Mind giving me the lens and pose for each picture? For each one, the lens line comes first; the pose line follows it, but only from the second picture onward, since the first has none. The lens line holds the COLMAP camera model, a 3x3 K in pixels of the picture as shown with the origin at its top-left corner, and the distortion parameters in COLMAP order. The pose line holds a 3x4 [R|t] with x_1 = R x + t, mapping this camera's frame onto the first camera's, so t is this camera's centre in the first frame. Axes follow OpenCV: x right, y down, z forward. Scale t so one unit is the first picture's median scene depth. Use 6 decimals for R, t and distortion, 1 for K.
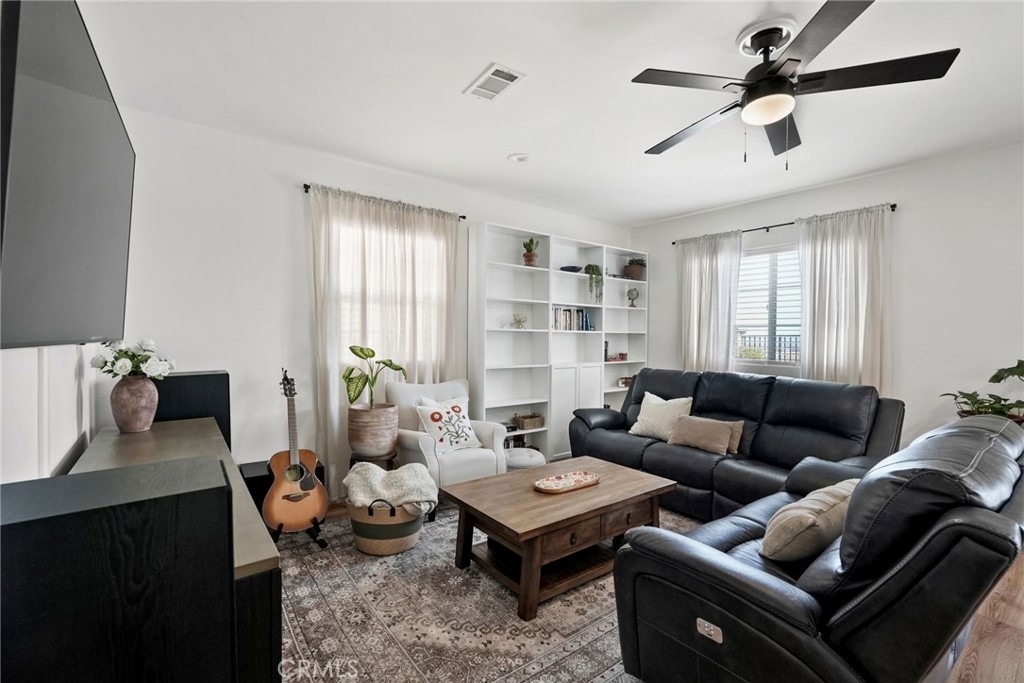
lens RADIAL K [[452.8, 0, 519.5], [0, 452.8, 344.7], [0, 0, 1]] dist [-0.002112, 0.001314]
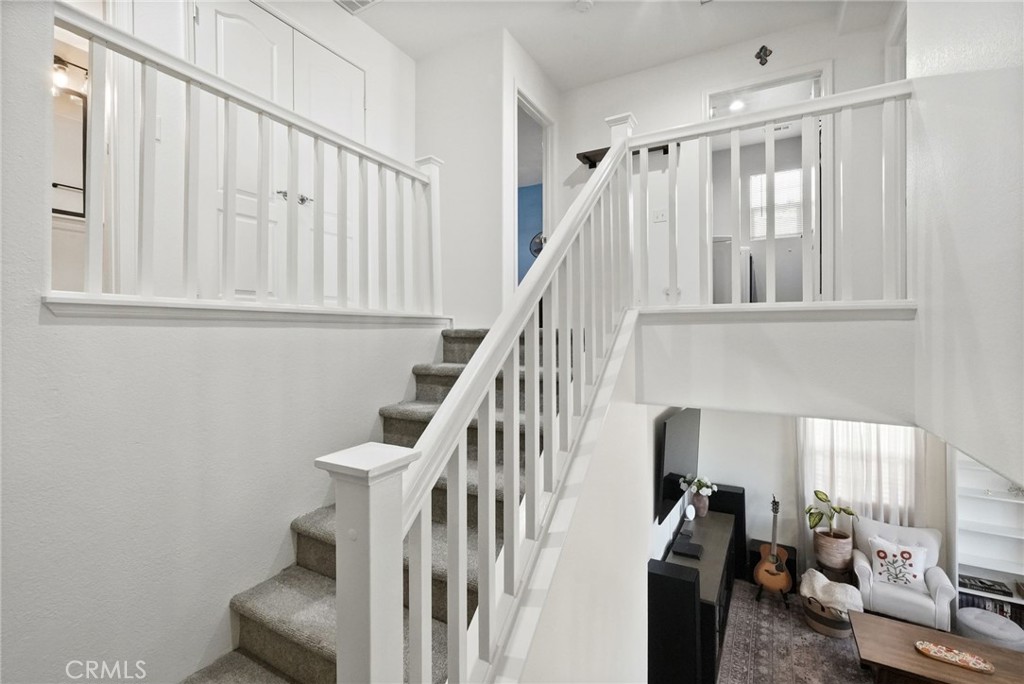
lens RADIAL K [[452.8, 0, 522.1], [0, 452.8, 338.2], [0, 0, 1]] dist [-0.002112, 0.001314]
pose [[0.402962, -0.008728, -0.915175, 0.797830], [-0.020439, 0.999619, -0.018533, -0.569396], [0.914988, 0.026173, 0.402631, -0.712536]]
